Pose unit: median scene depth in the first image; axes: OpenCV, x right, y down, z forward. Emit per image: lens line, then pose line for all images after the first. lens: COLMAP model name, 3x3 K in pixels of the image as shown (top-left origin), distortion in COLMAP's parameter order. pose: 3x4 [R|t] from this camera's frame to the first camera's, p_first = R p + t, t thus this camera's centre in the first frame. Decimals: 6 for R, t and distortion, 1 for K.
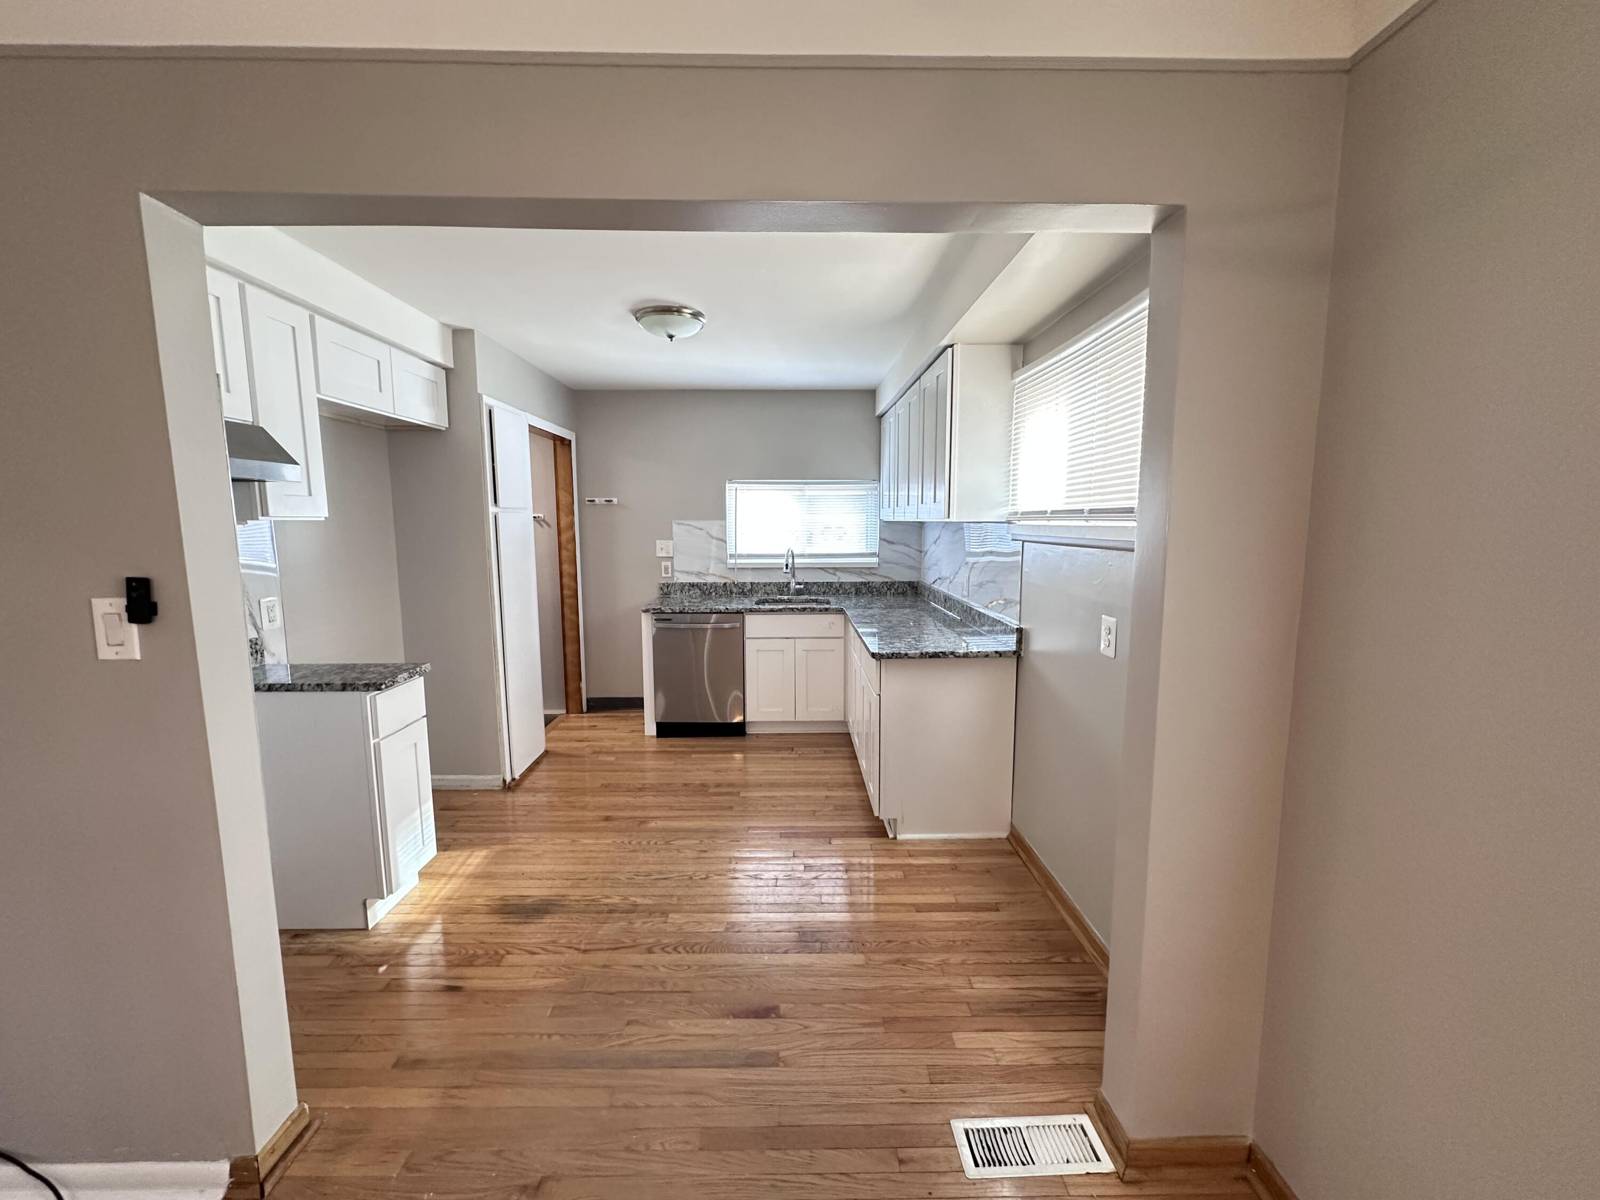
lens RADIAL K [[636.2, 0, 801.4], [0, 636.2, 600.0], [0, 0, 1]] dist [-0.001774, -0.000126]
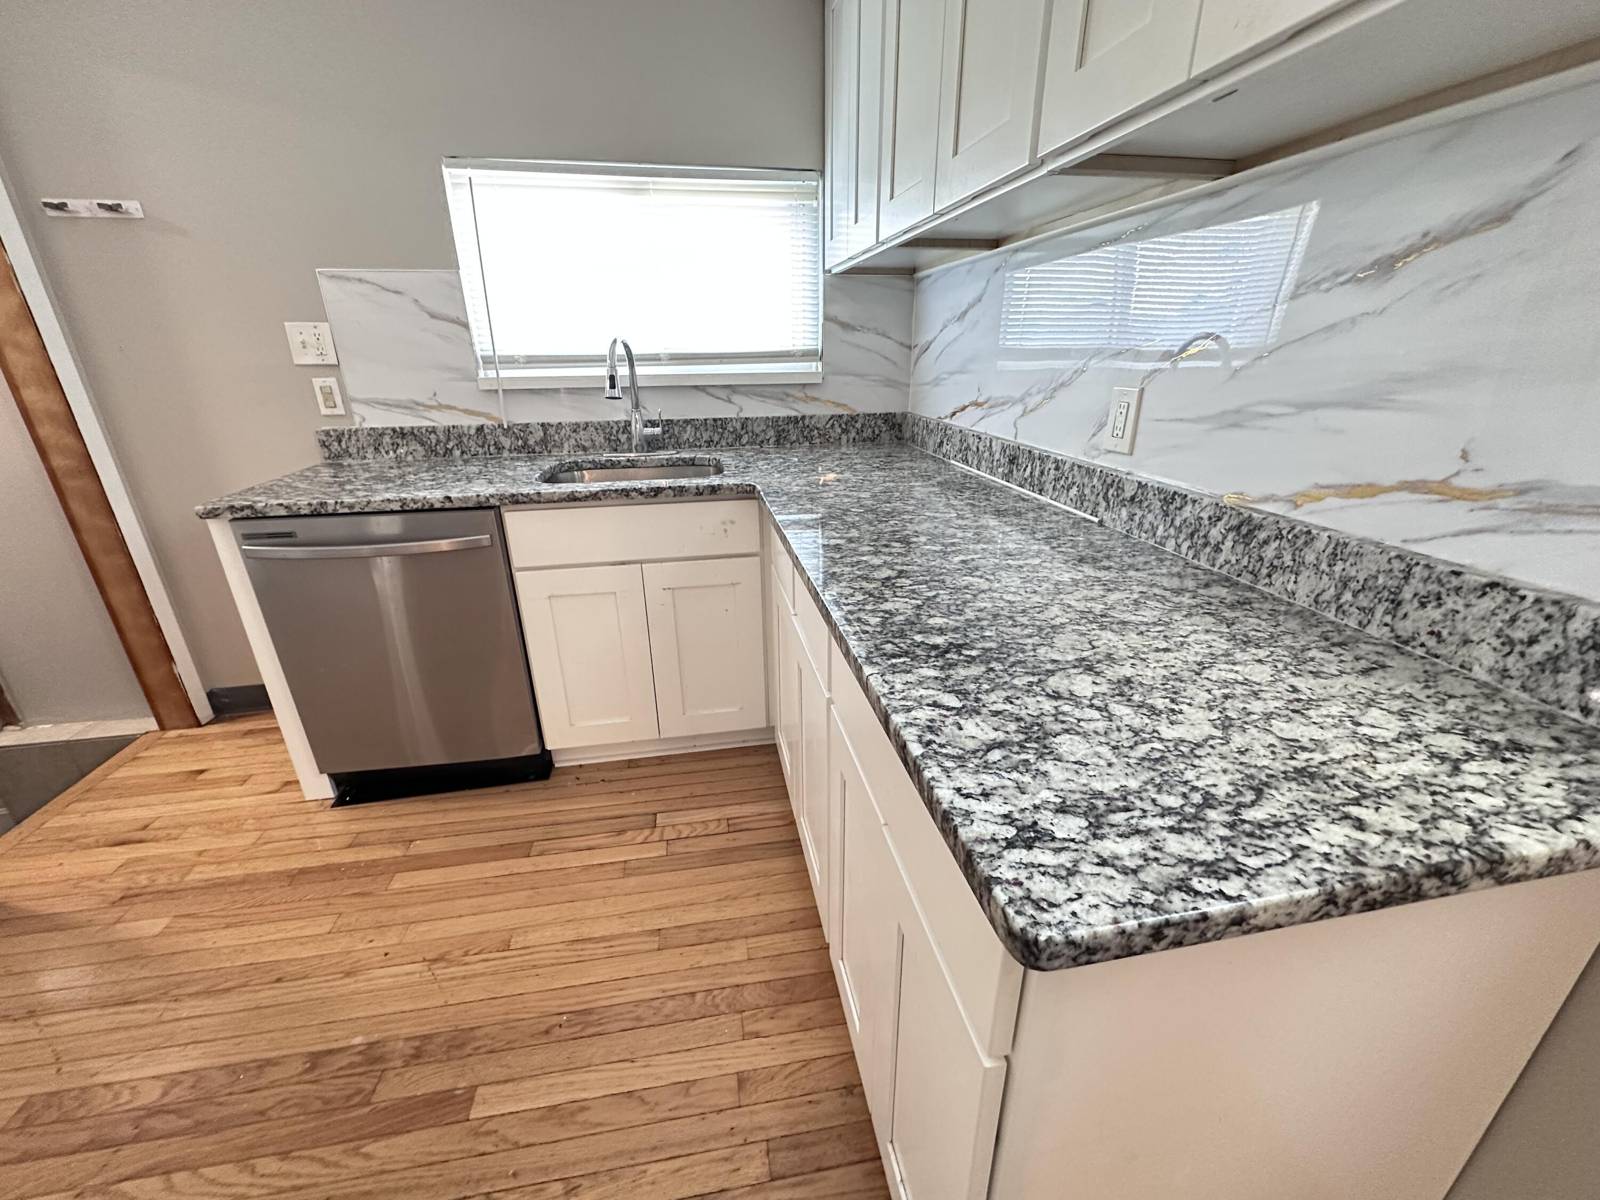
lens RADIAL K [[636.2, 0, 801.4], [0, 636.2, 600.0], [0, 0, 1]] dist [-0.001774, -0.000126]
pose [[0.987509, -0.065141, 0.143464, 0.029216], [0.027187, 0.967323, 0.252085, -0.016148], [-0.155197, -0.245036, 0.957012, 0.538625]]
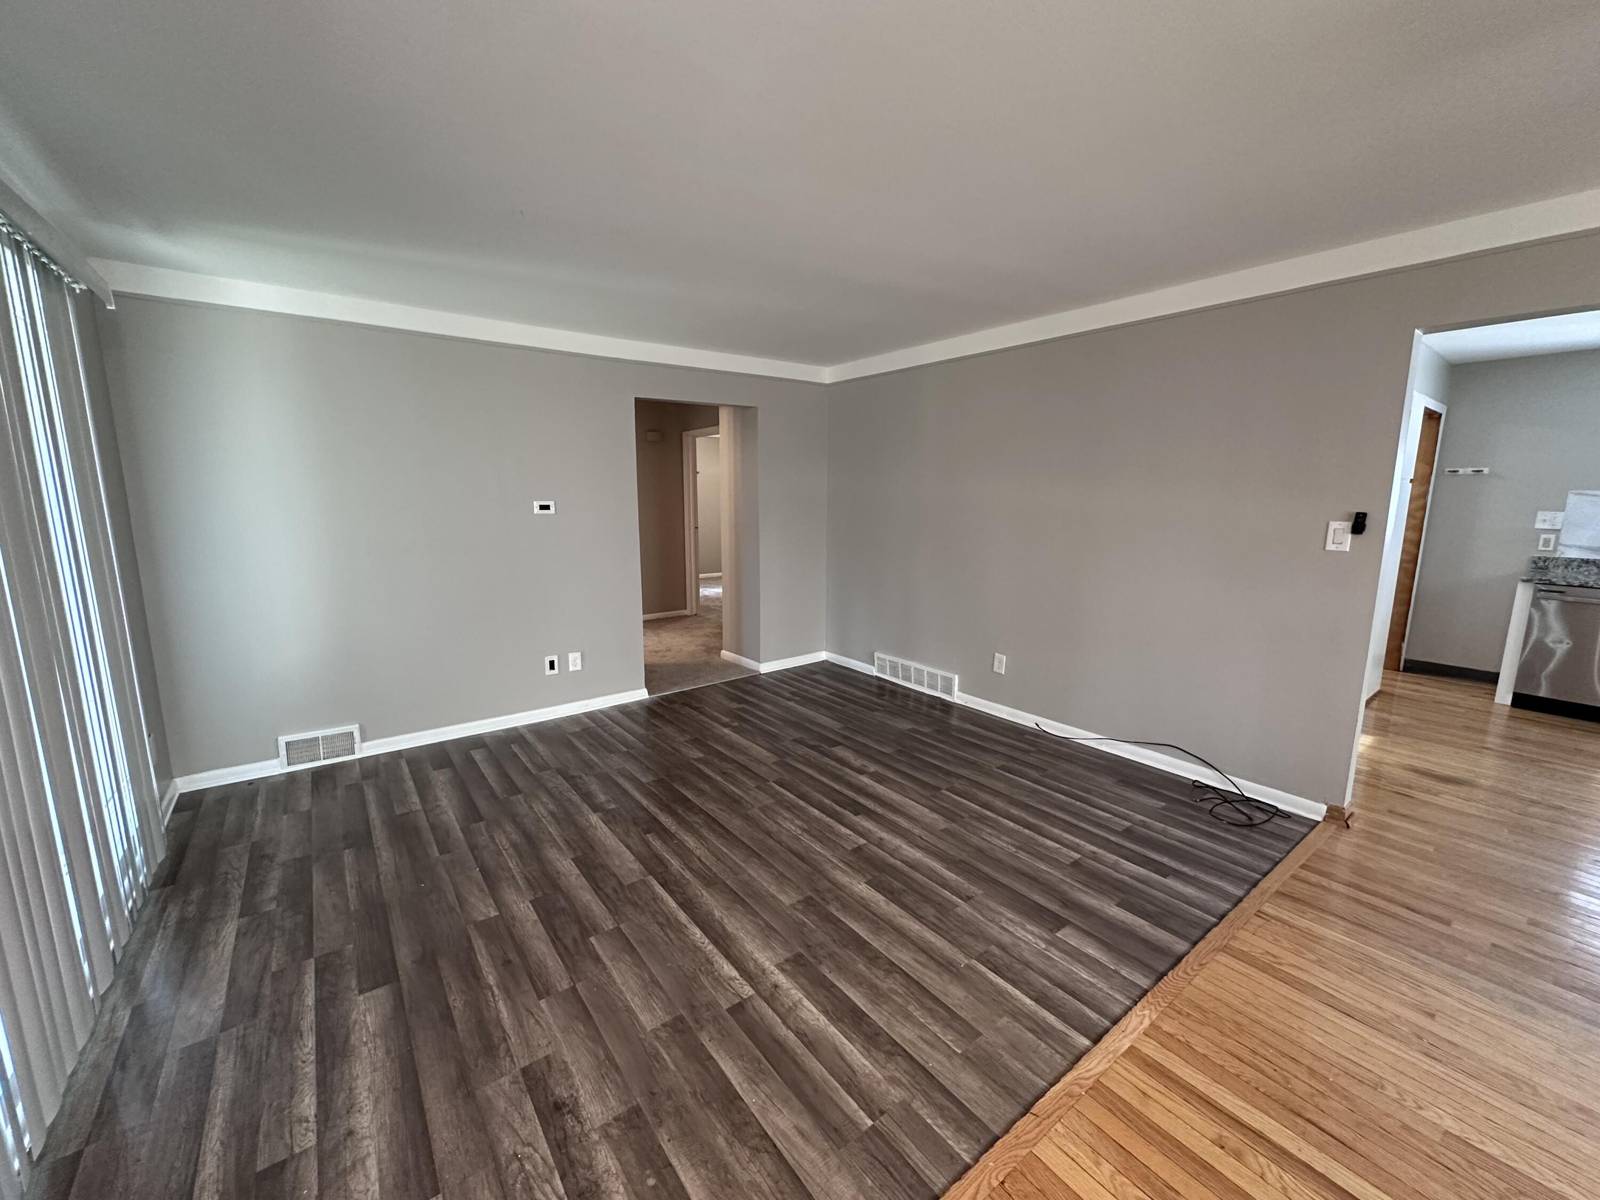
lens RADIAL K [[636.2, 0, 801.4], [0, 636.2, 600.0], [0, 0, 1]] dist [-0.001774, -0.000126]
pose [[0.595309, 0.139373, -0.791317, -0.118023], [-0.105899, 0.989860, 0.094675, 0.067715], [0.796488, 0.027439, 0.604032, -0.475357]]
